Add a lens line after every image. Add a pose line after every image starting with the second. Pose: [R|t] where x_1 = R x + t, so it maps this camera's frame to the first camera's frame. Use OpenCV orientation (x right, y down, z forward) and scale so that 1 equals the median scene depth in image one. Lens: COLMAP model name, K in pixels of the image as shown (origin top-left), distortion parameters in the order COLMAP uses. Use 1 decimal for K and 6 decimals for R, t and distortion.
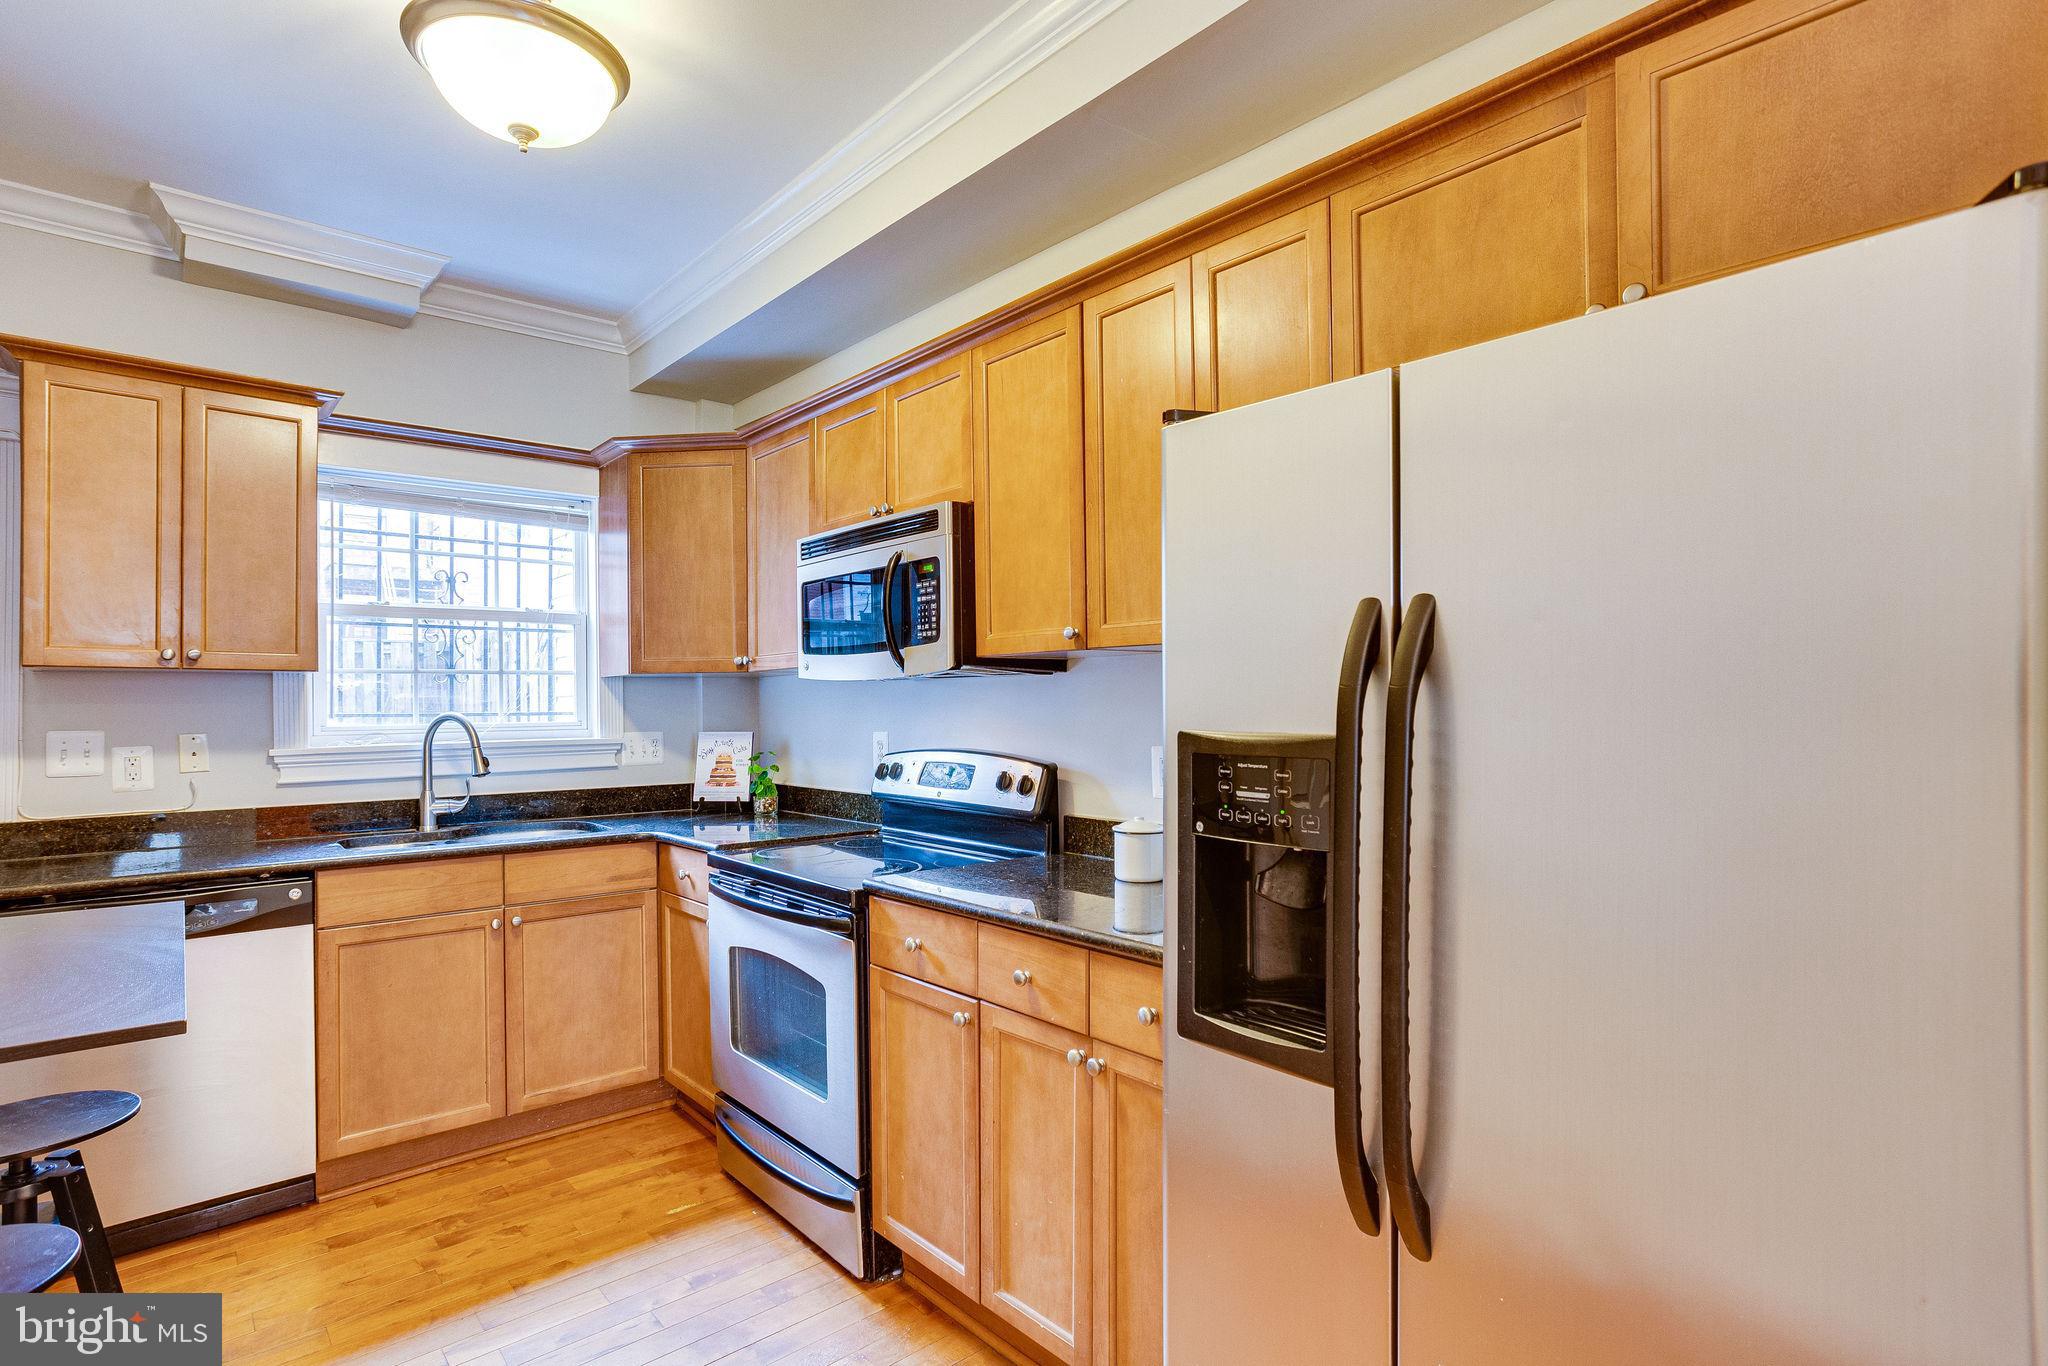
lens RADIAL K [[982.8, 0, 1026.0], [0, 982.8, 697.0], [0, 0, 1]] dist [-0.057710, 0.030039]
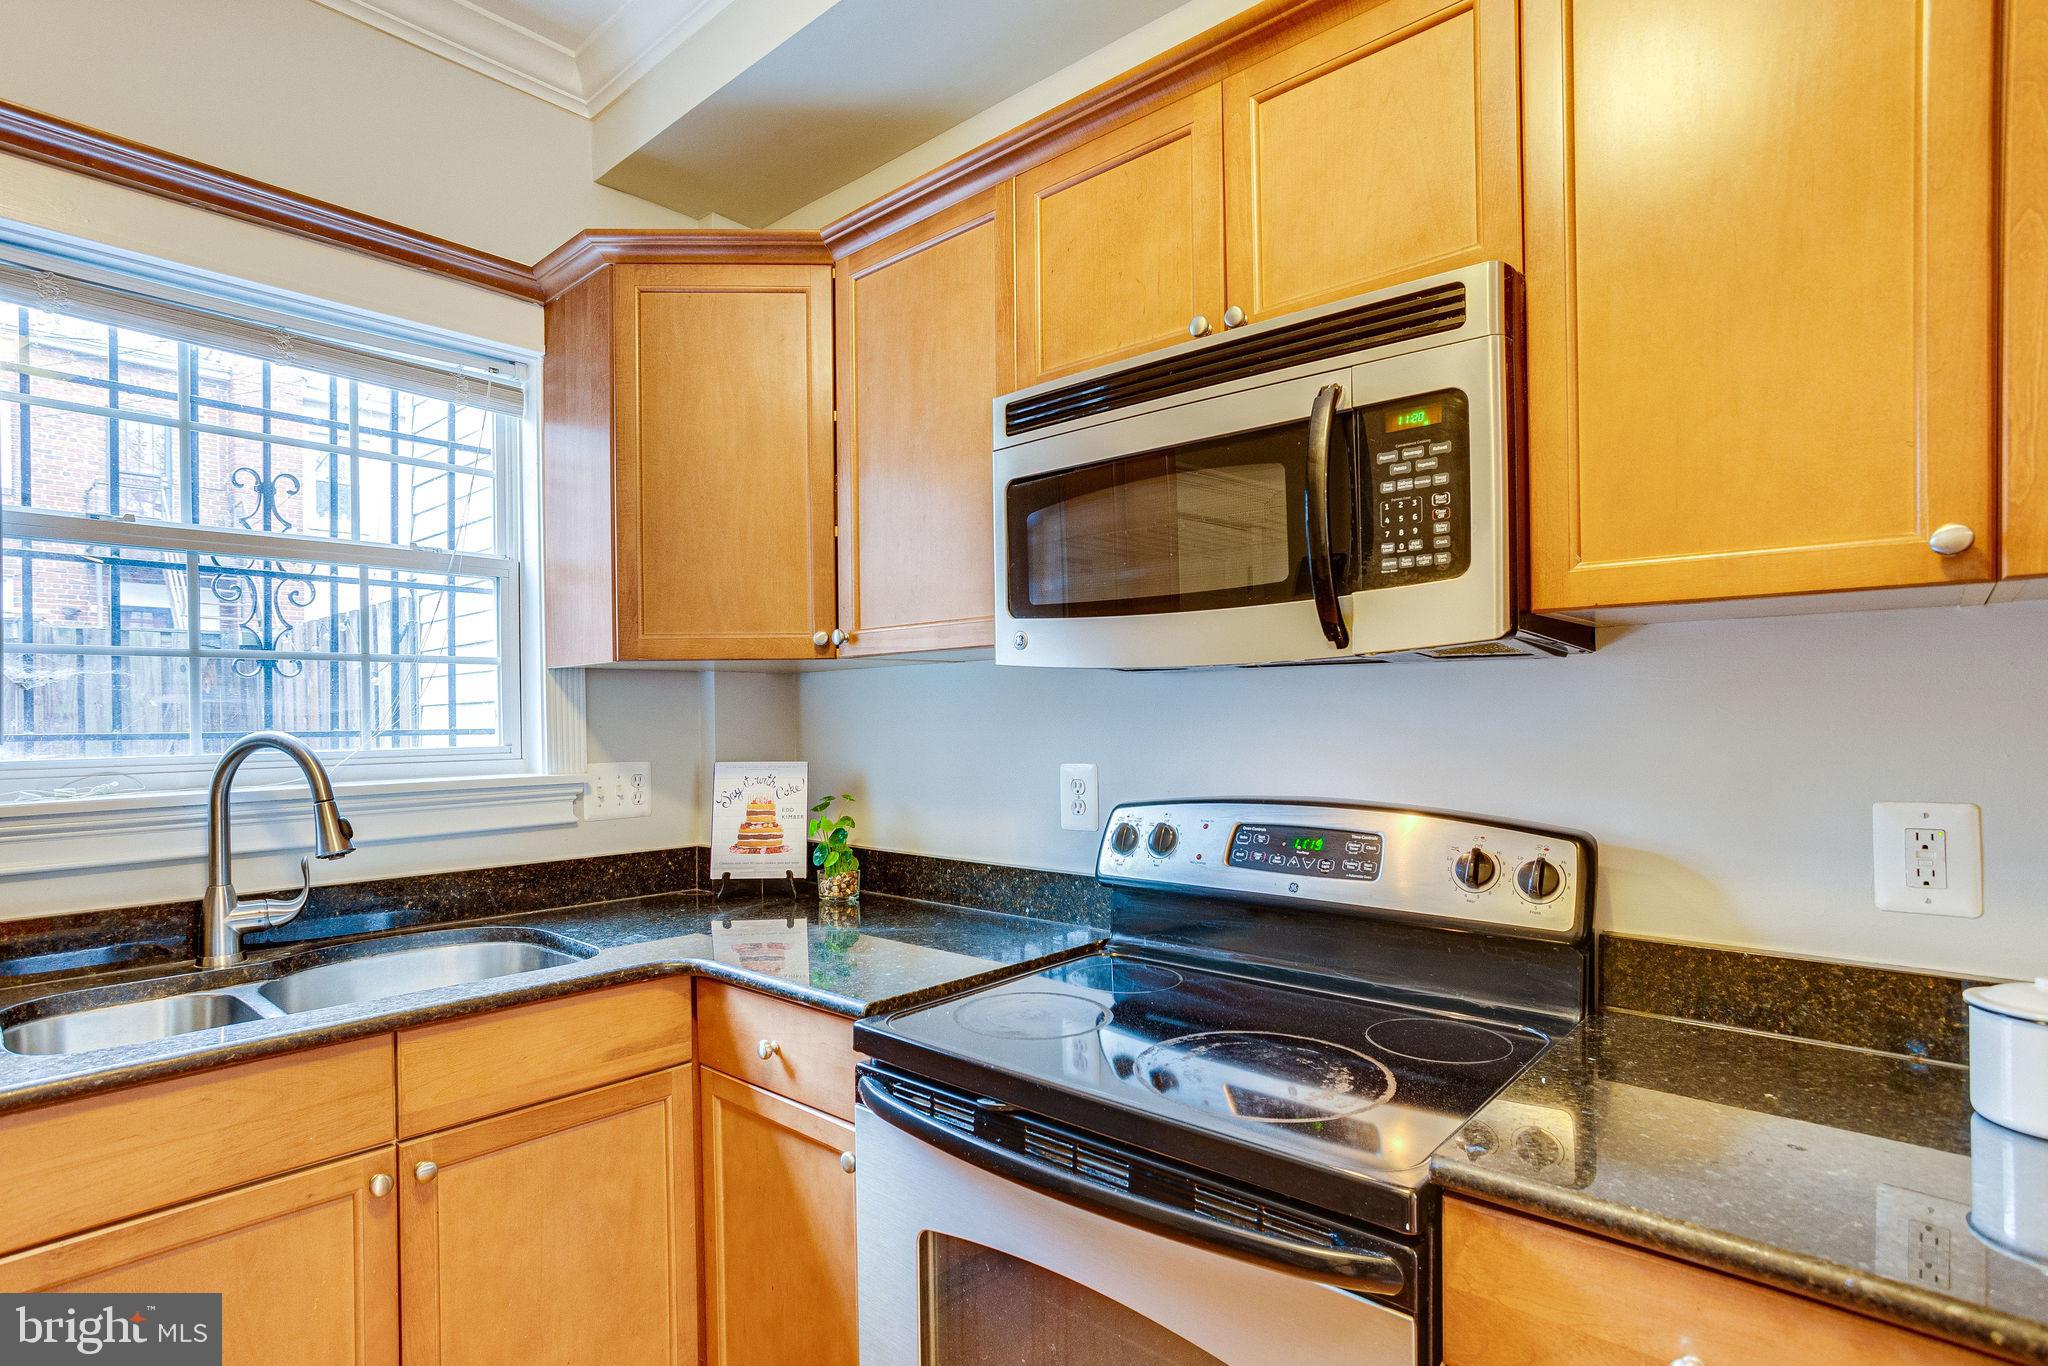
lens RADIAL K [[1015.5, 0, 1023.8], [0, 1015.5, 727.9], [0, 0, 1]] dist [-0.044593, 0.024570]
pose [[0.993155, 0.001059, 0.116798, -0.260553], [-0.003018, 0.999858, 0.016595, 0.004579], [-0.116764, -0.016834, 0.993017, 0.430062]]
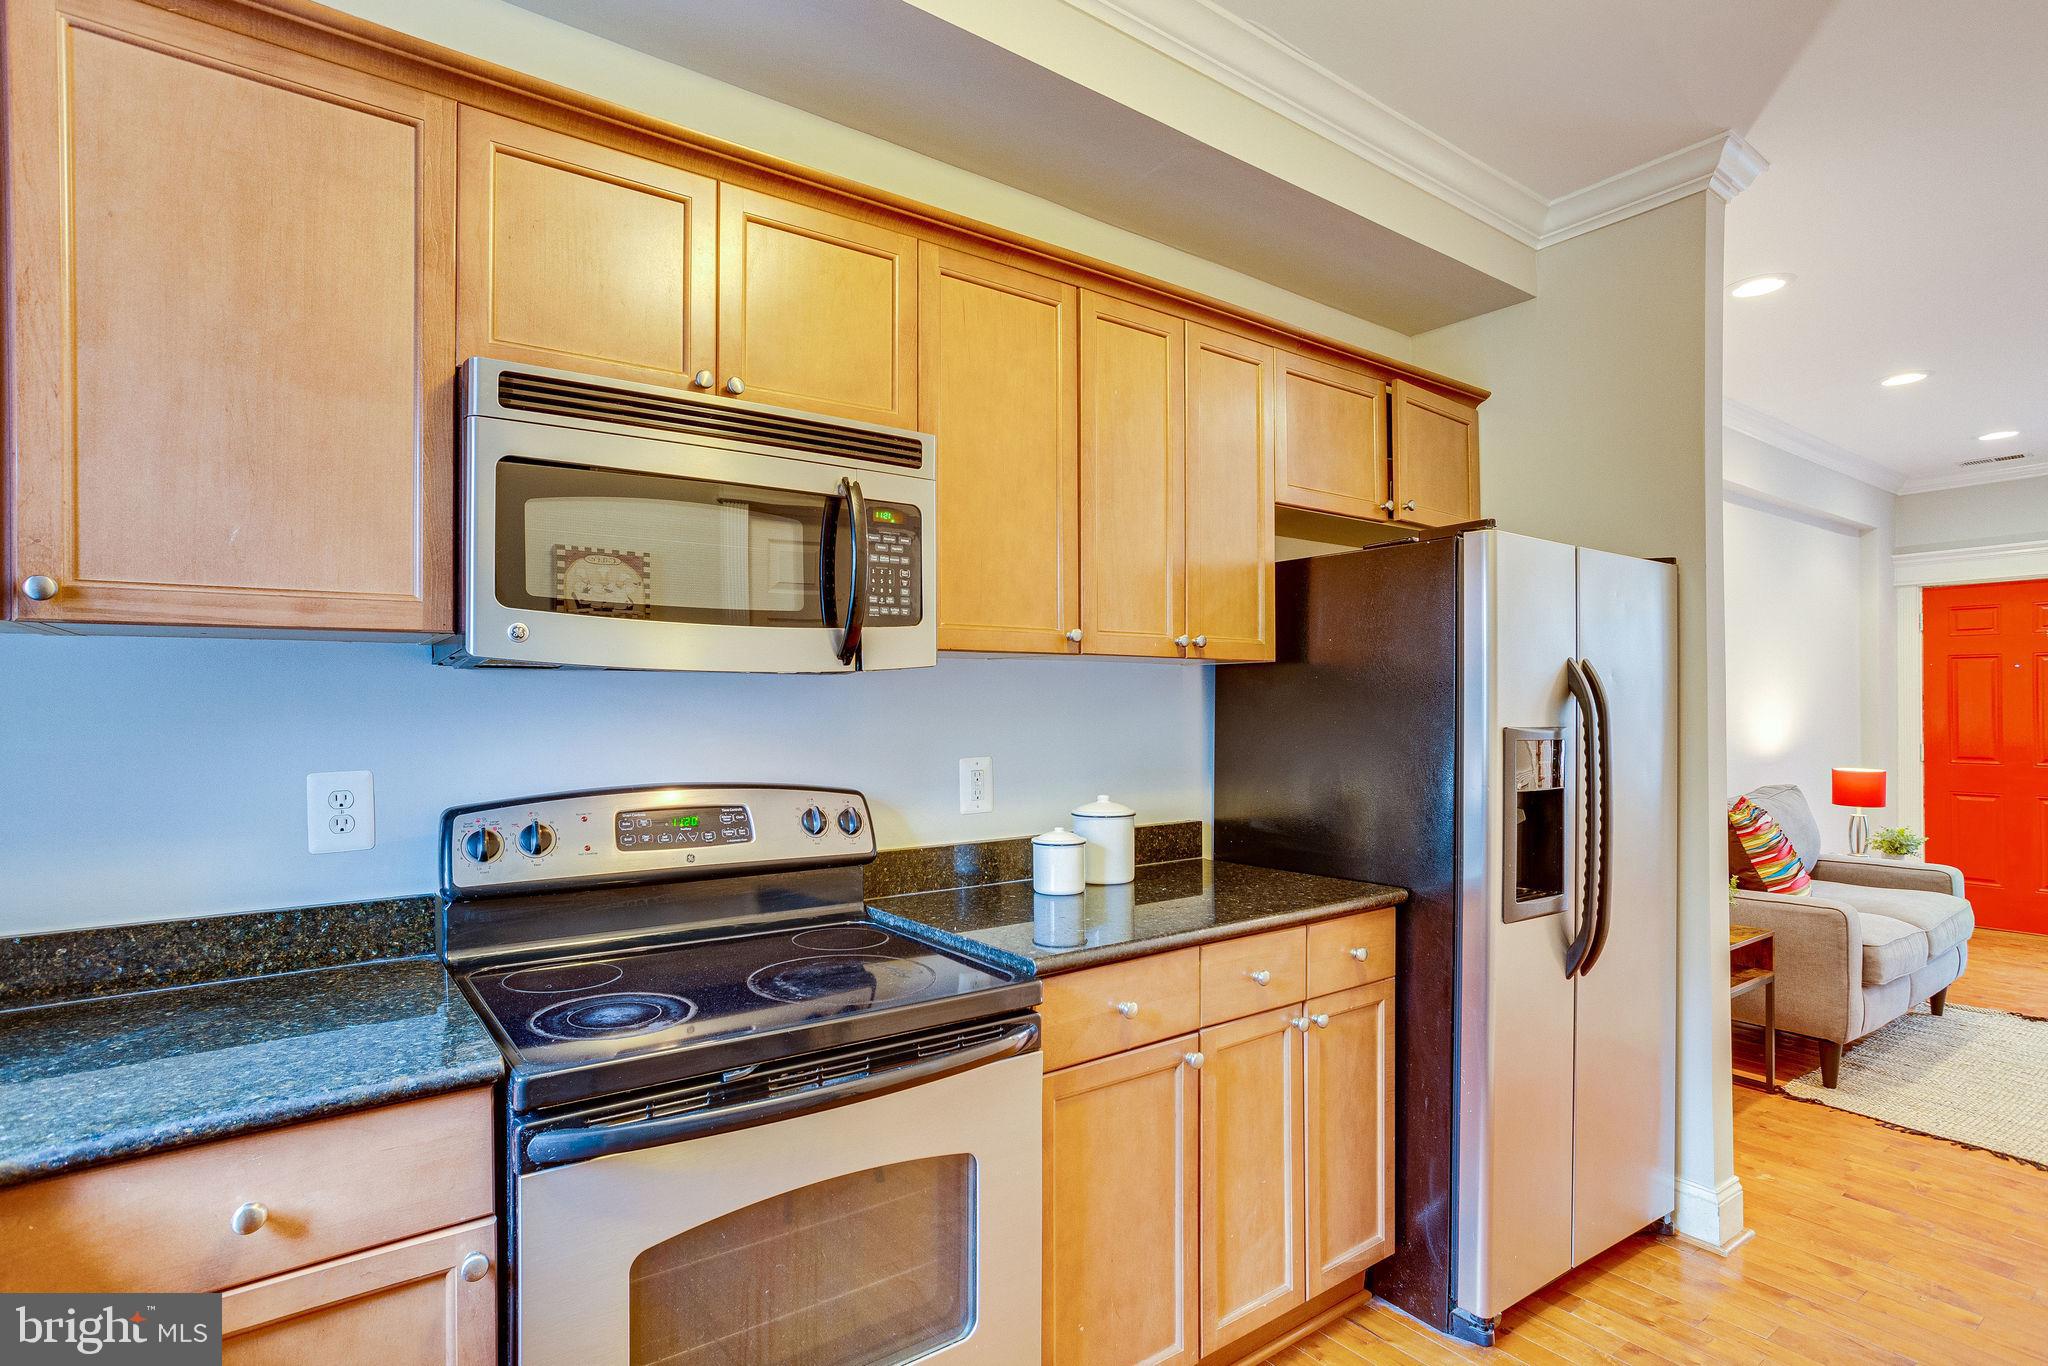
lens RADIAL K [[982.8, 0, 1026.0], [0, 982.8, 697.0], [0, 0, 1]] dist [-0.057710, 0.030039]
pose [[0.125899, 0.017810, 0.991883, -0.597921], [-0.002937, 0.999841, -0.017580, 0.006178], [-0.992039, -0.000700, 0.125931, 0.634081]]
